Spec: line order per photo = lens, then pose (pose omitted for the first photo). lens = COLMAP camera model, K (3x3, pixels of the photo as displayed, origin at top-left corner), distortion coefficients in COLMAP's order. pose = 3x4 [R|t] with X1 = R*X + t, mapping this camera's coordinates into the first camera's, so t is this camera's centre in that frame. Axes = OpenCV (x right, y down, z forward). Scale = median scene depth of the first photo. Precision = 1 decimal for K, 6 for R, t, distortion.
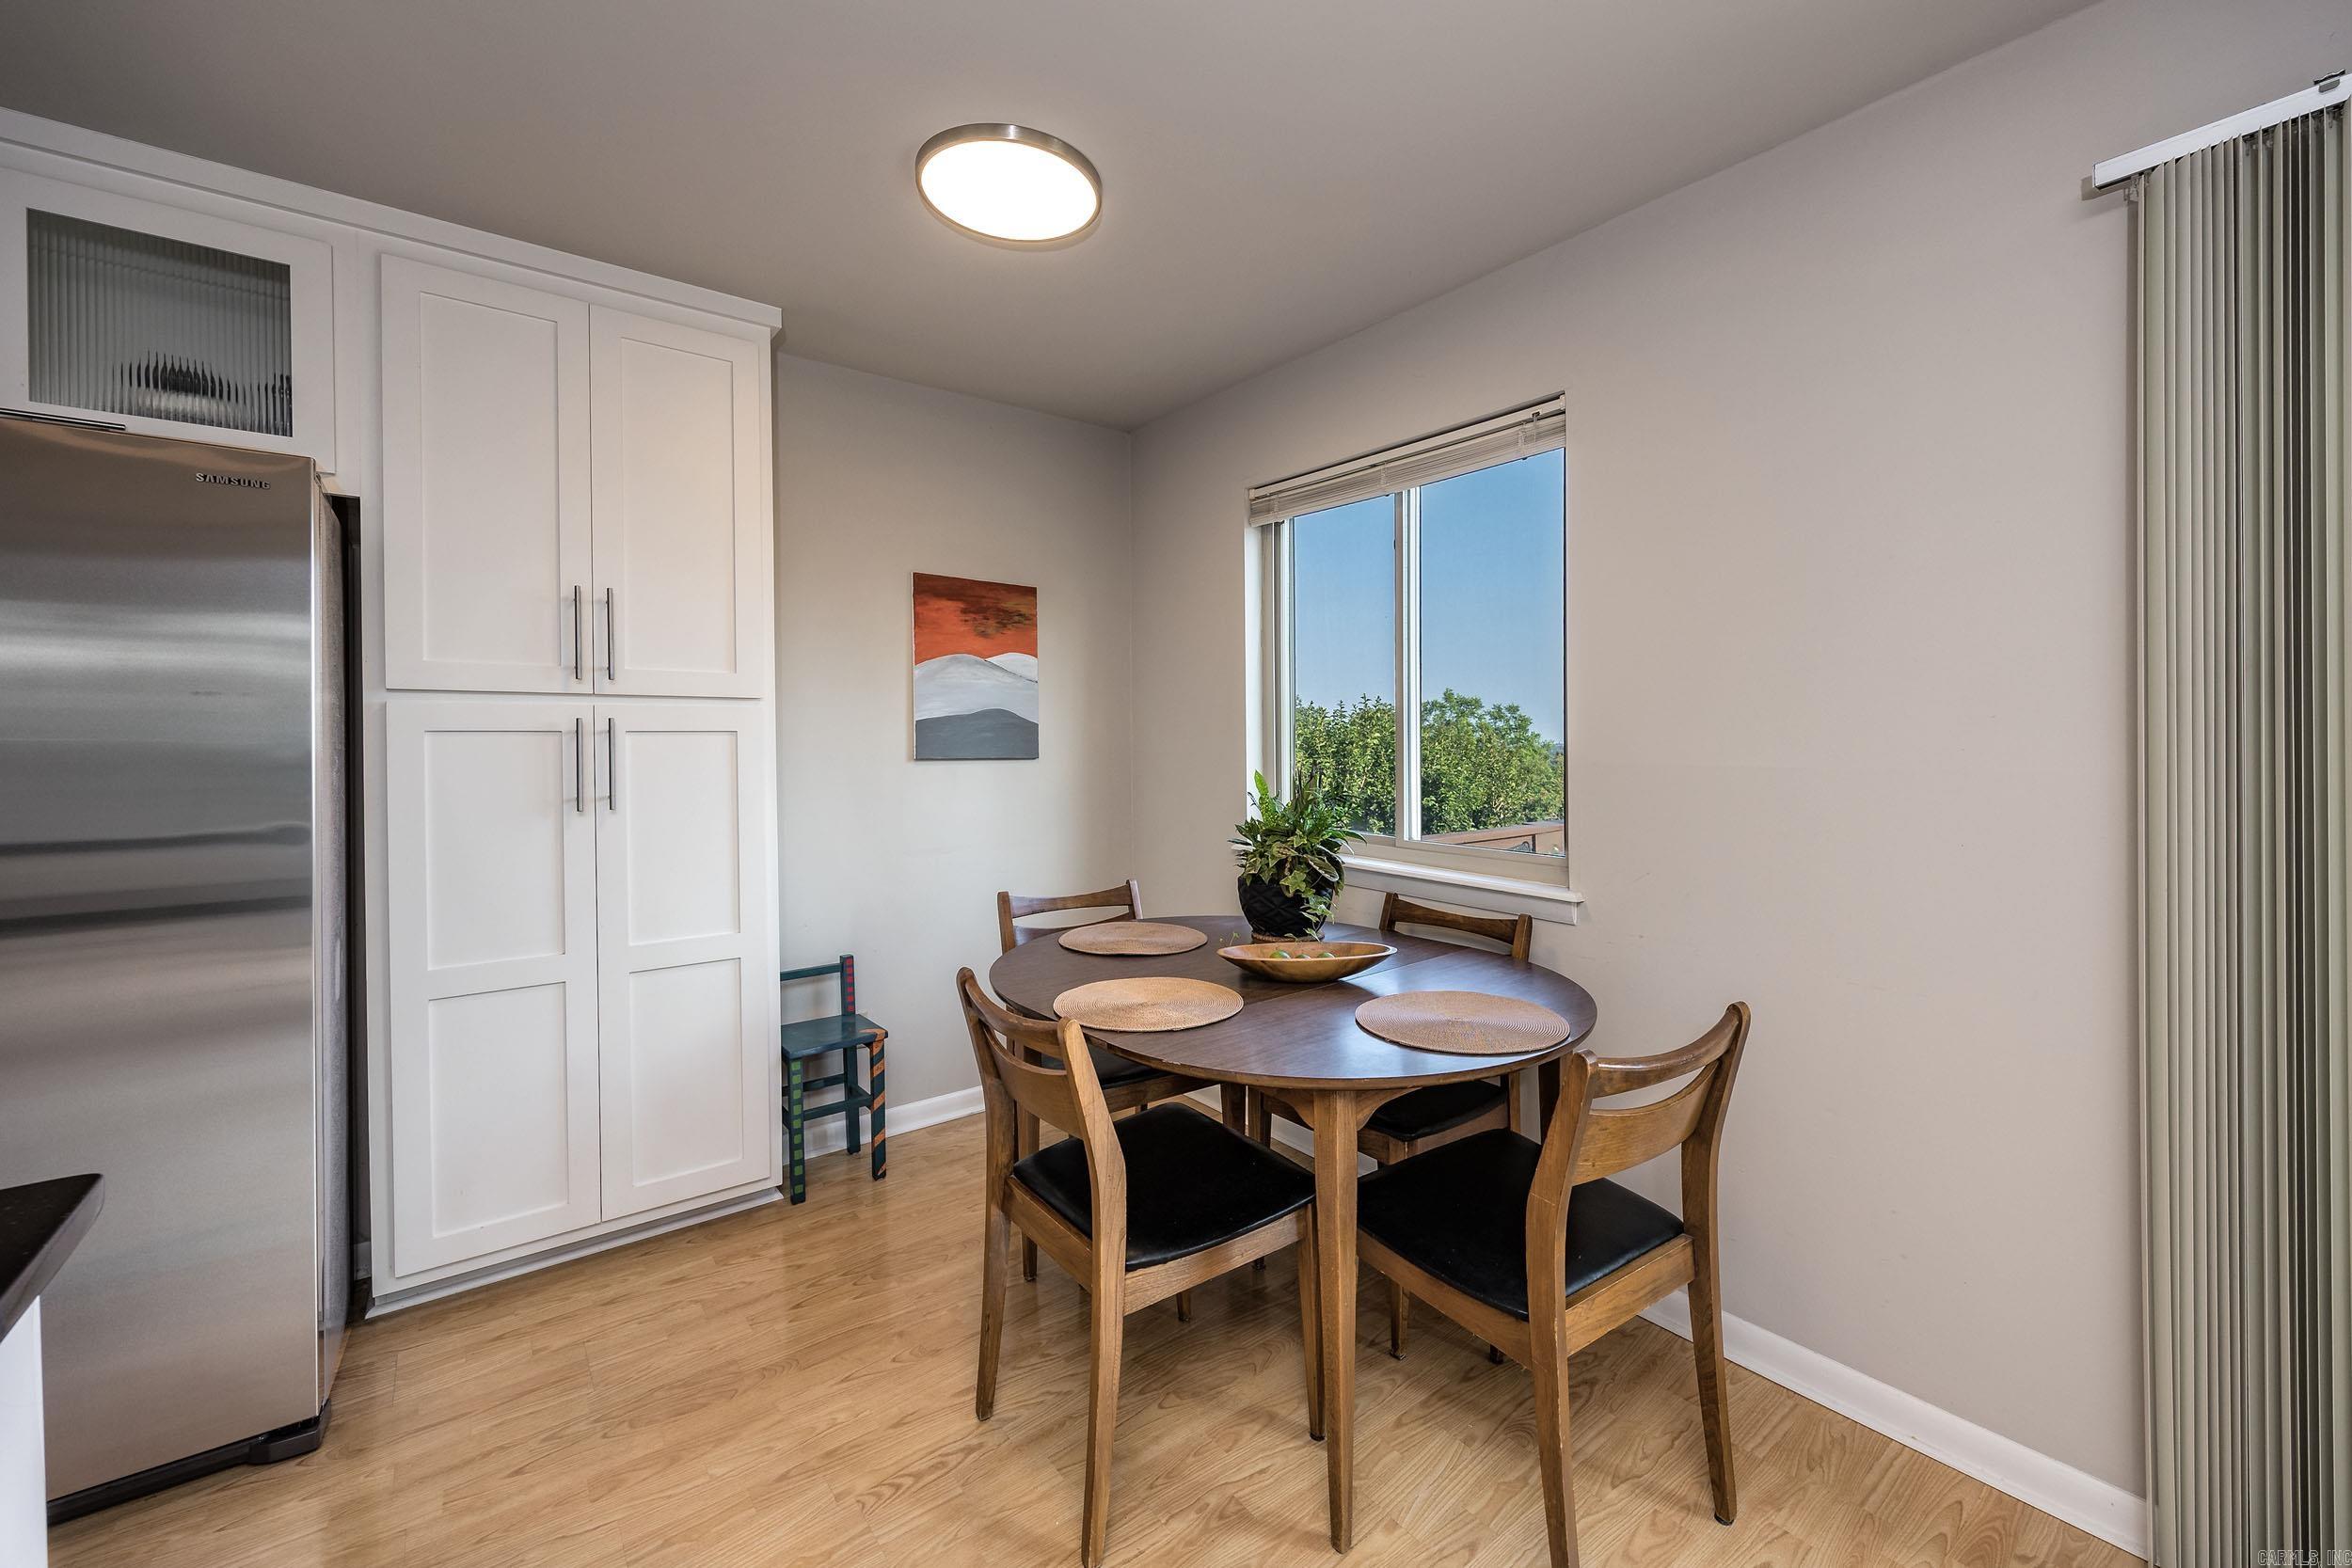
lens RADIAL K [[959.5, 0, 1199.8], [0, 959.5, 719.5], [0, 0, 1]] dist [0.009823, -0.002315]
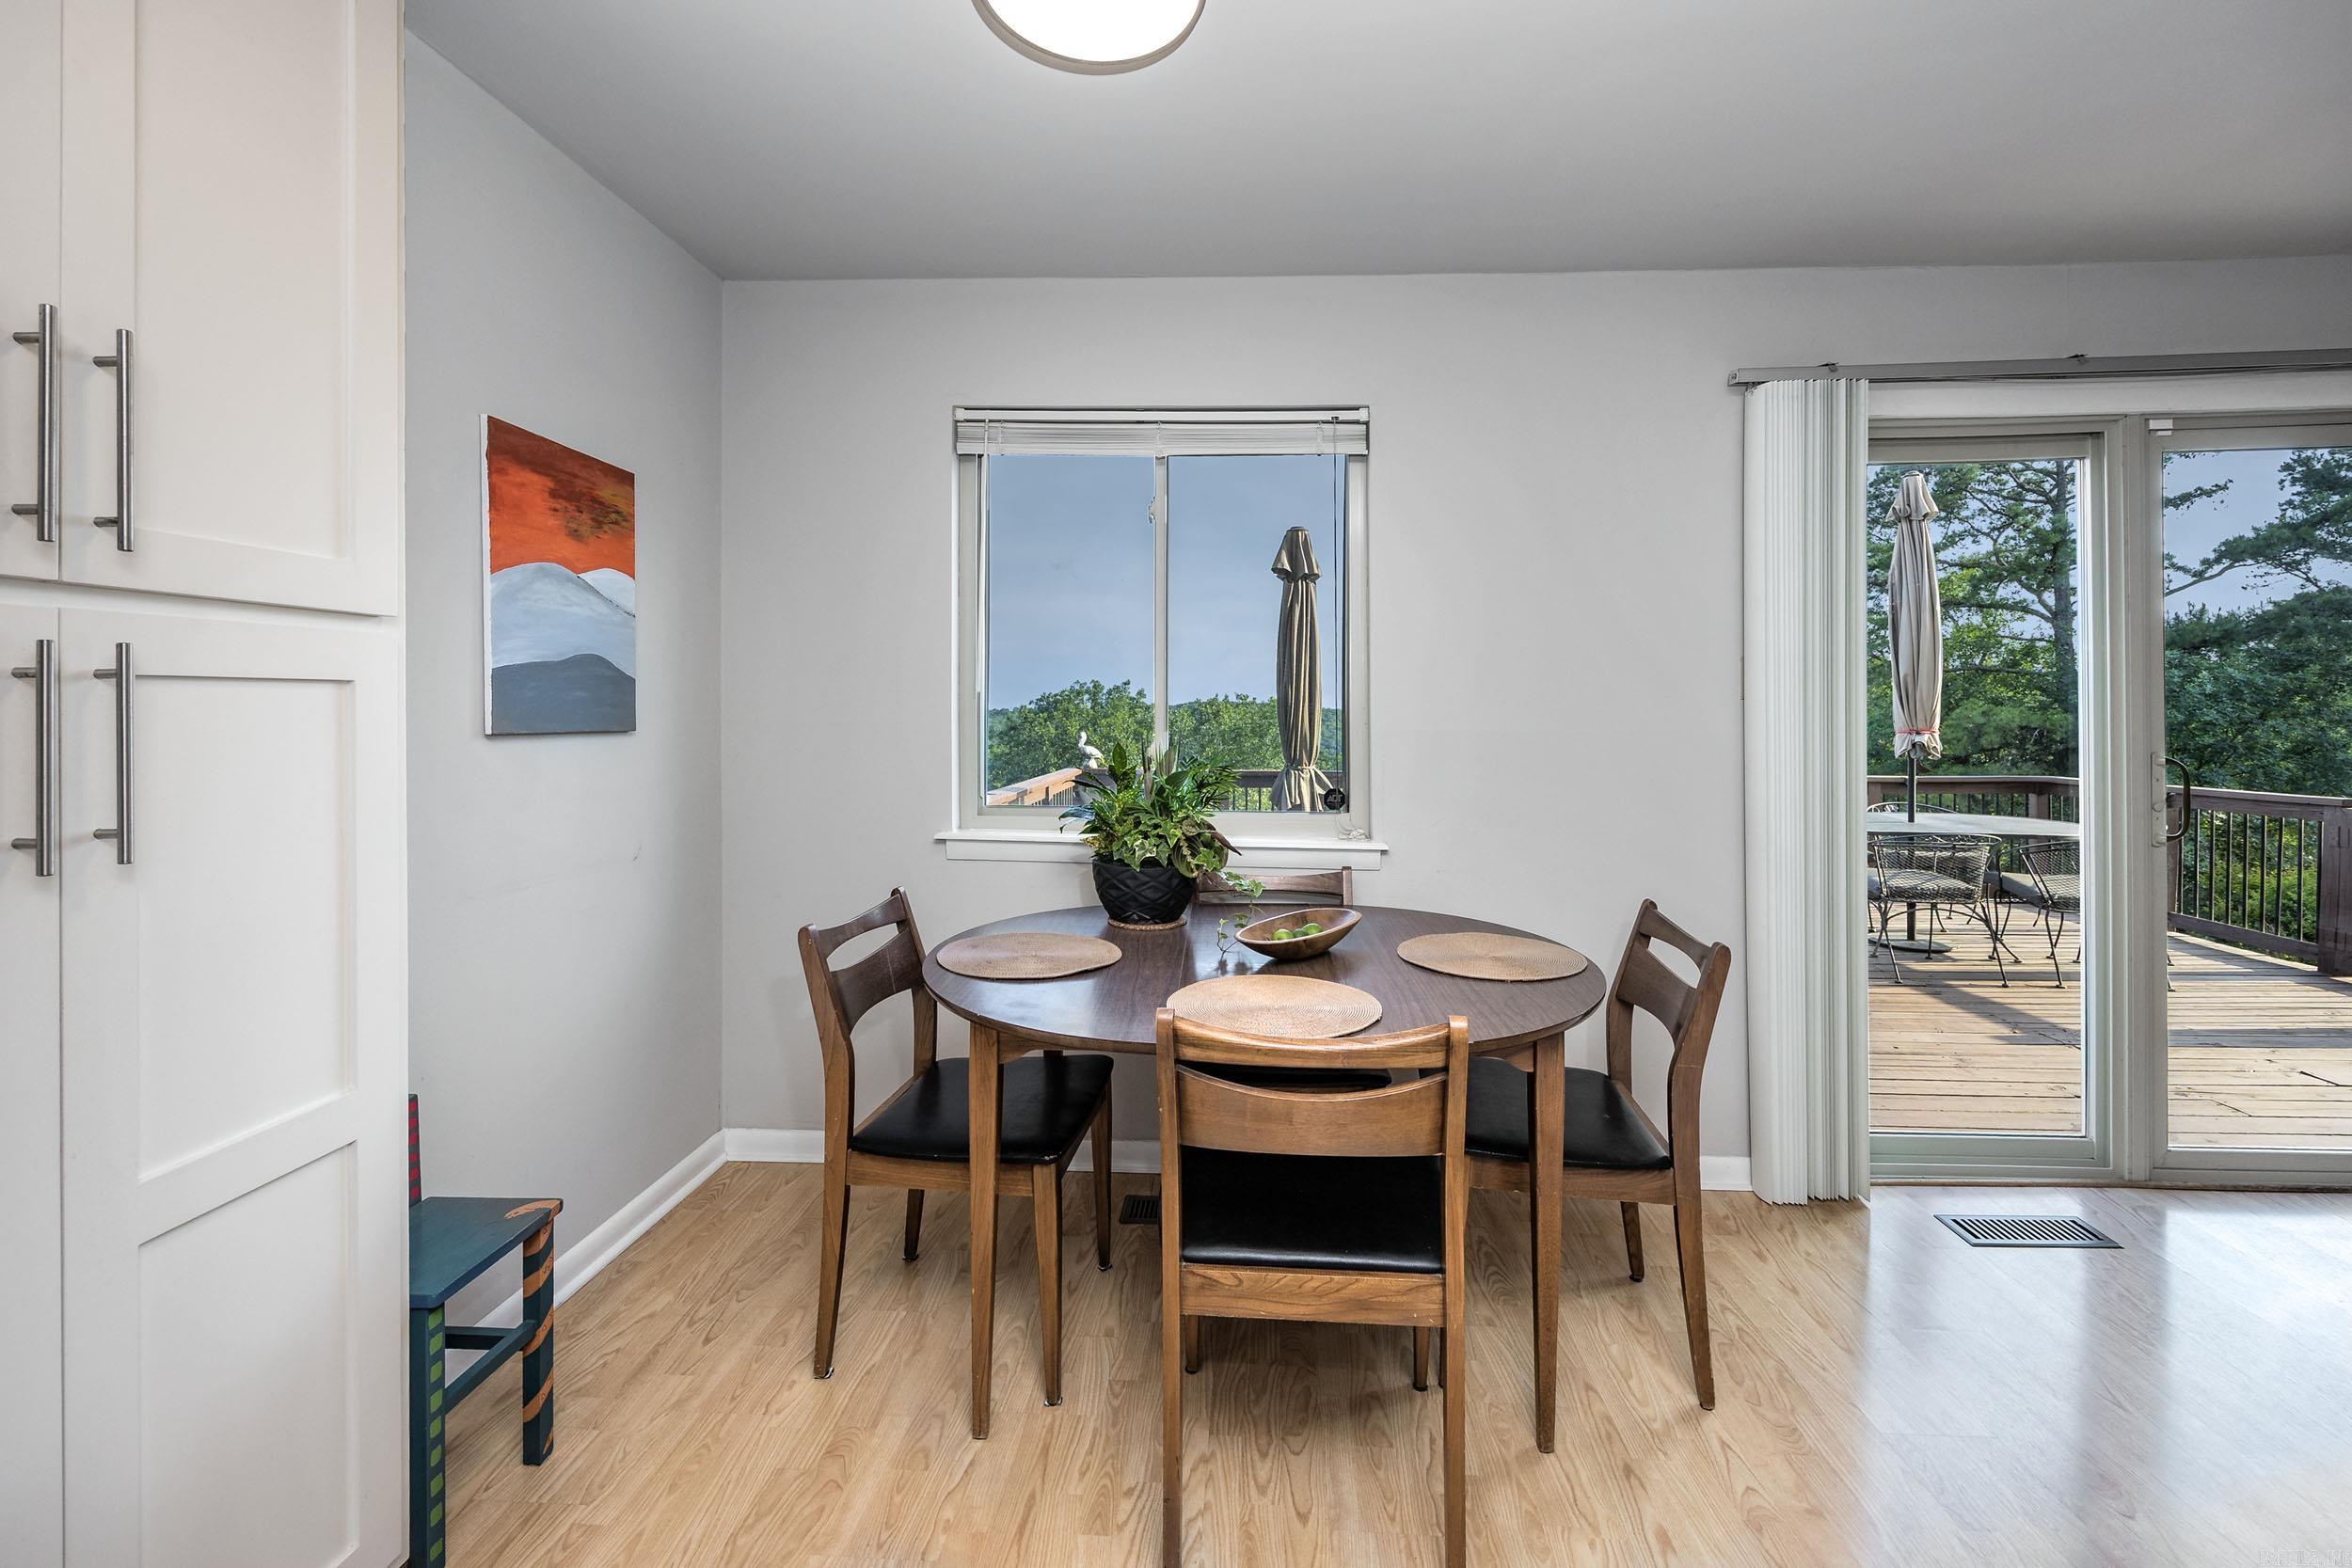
lens RADIAL K [[995.5, 0, 1189.4], [0, 995.5, 701.8], [0, 0, 1]] dist [-0.016440, -0.000056]
pose [[0.661765, 0.016481, 0.749530, -0.570197], [-0.028359, 0.999593, 0.003059, 0.009560], [-0.749175, -0.023280, 0.661963, 0.338663]]
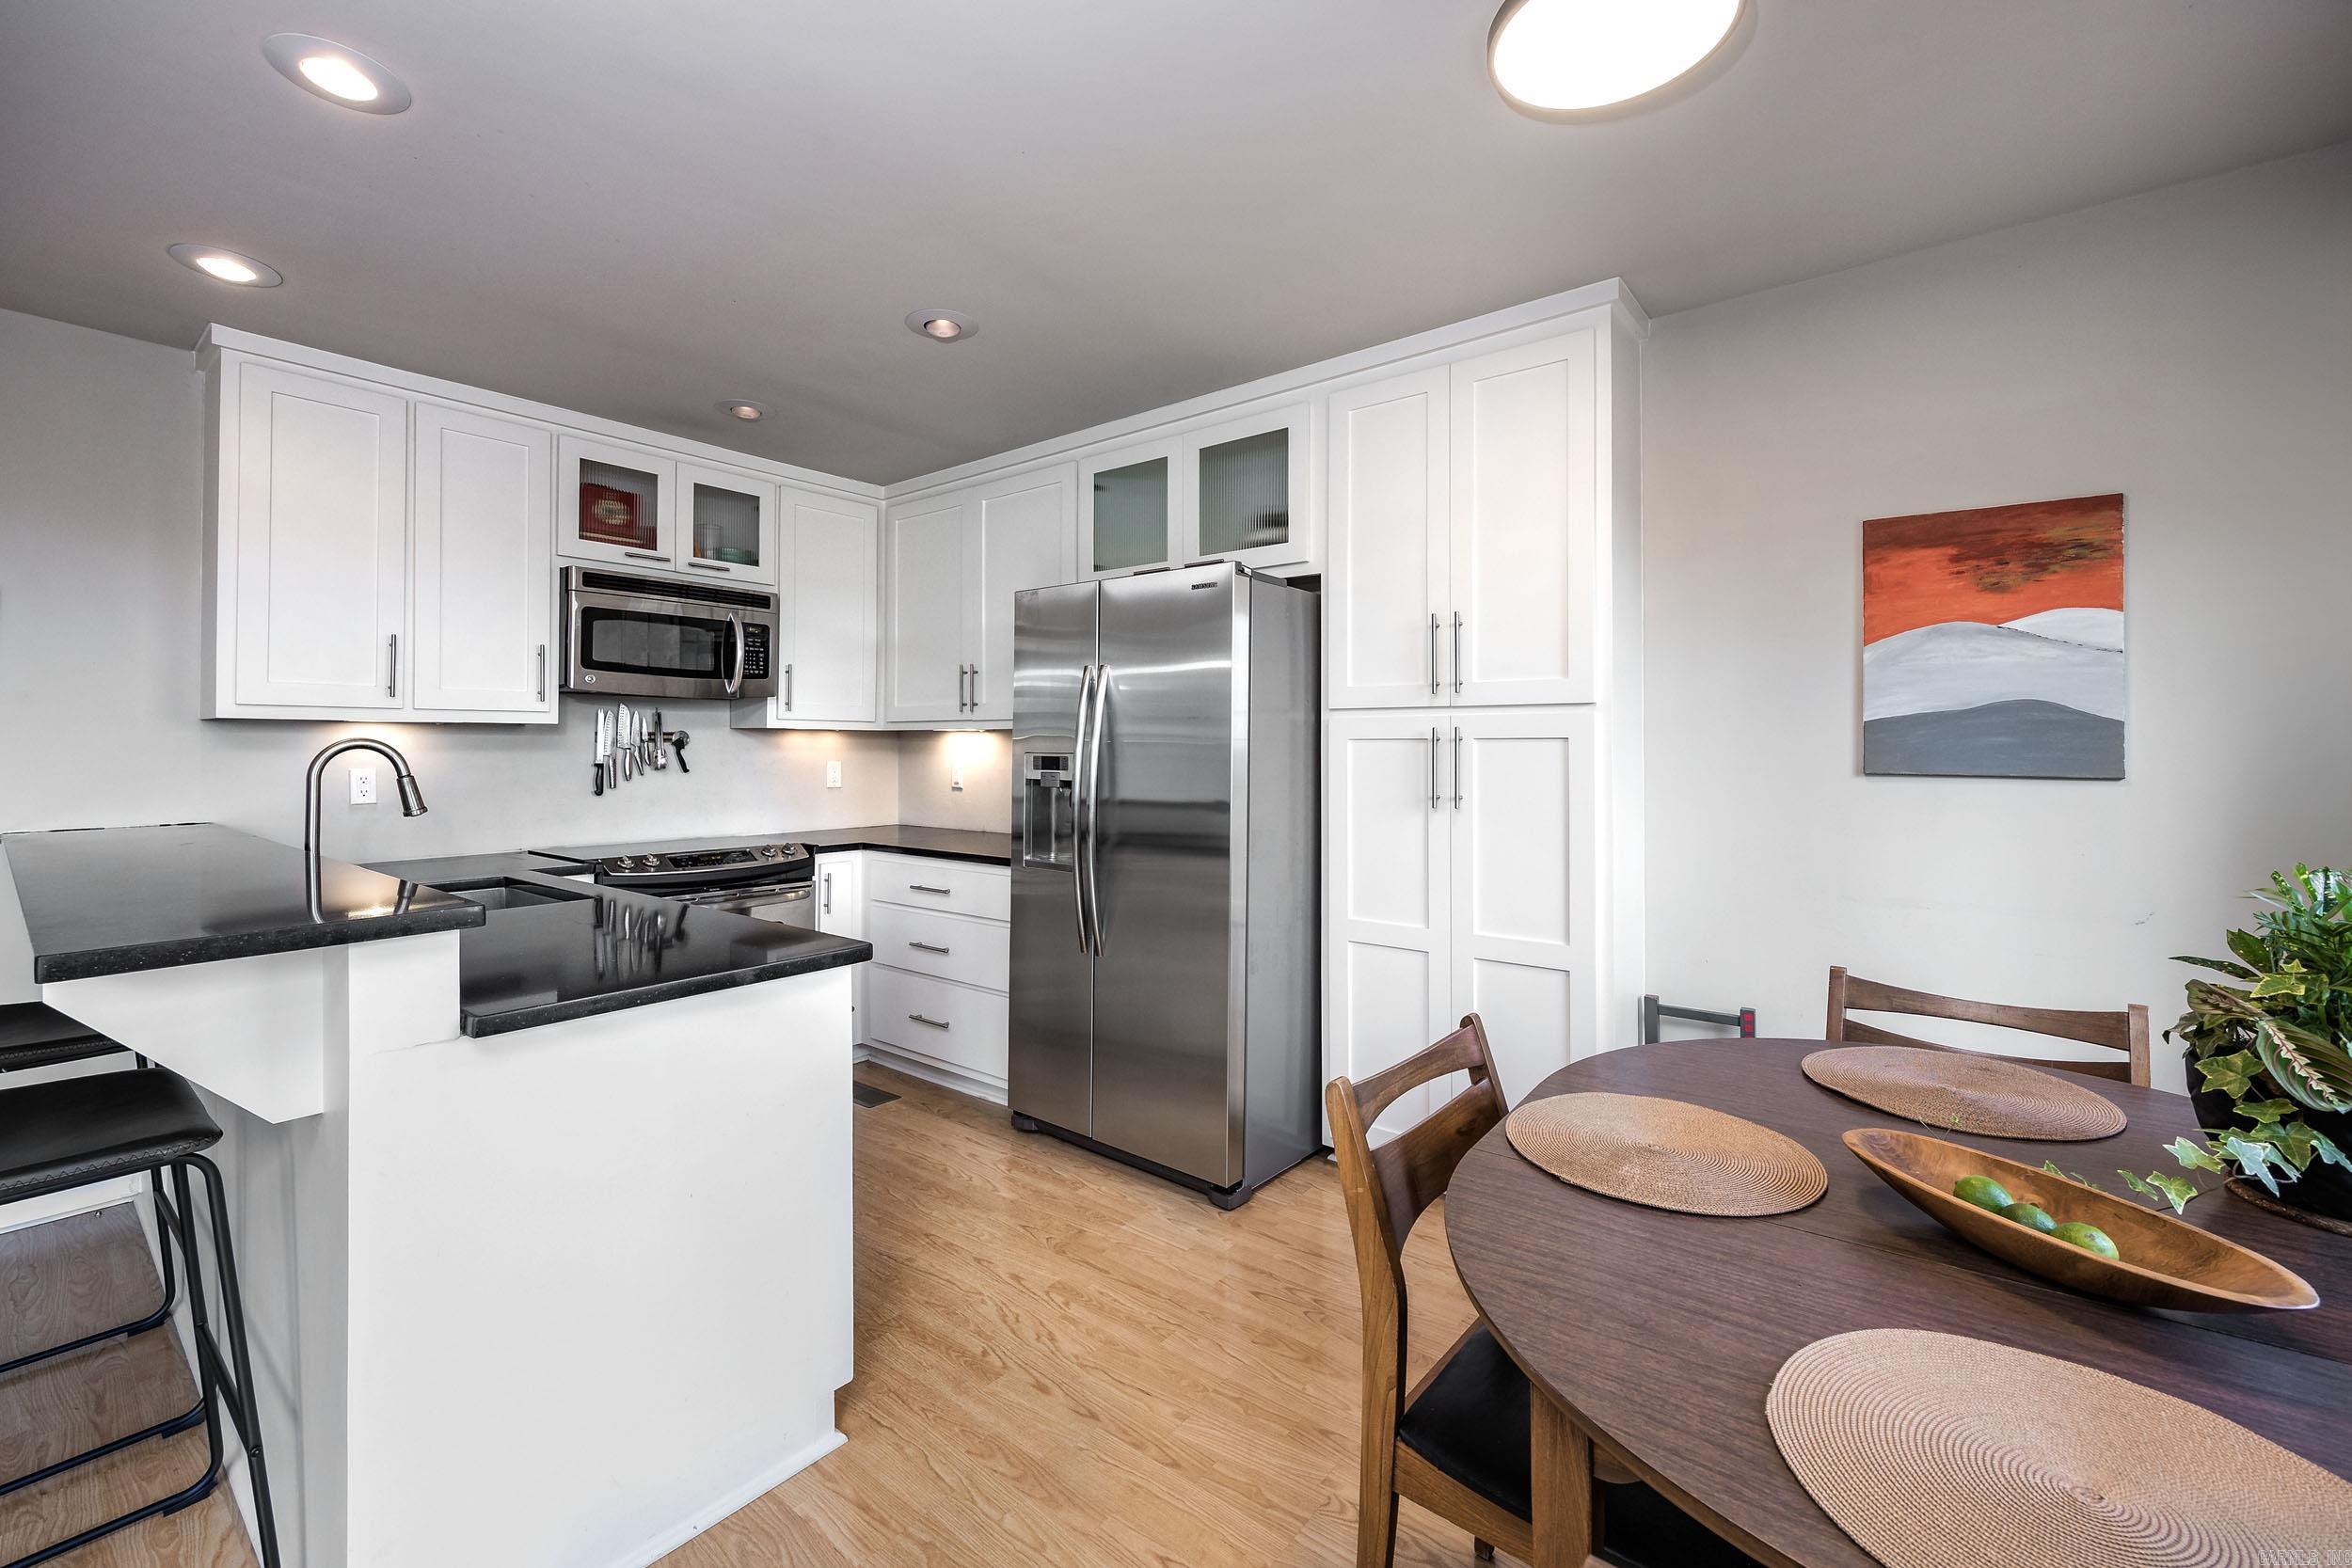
lens RADIAL K [[959.5, 0, 1128.8], [0, 959.5, 701.7], [0, 0, 1]] dist [0.009823, -0.002315]
pose [[0.217893, -0.033851, -0.975385, 0.373247], [0.022879, 0.999301, -0.029570, -0.005699], [0.975704, -0.015873, 0.218515, 0.346492]]
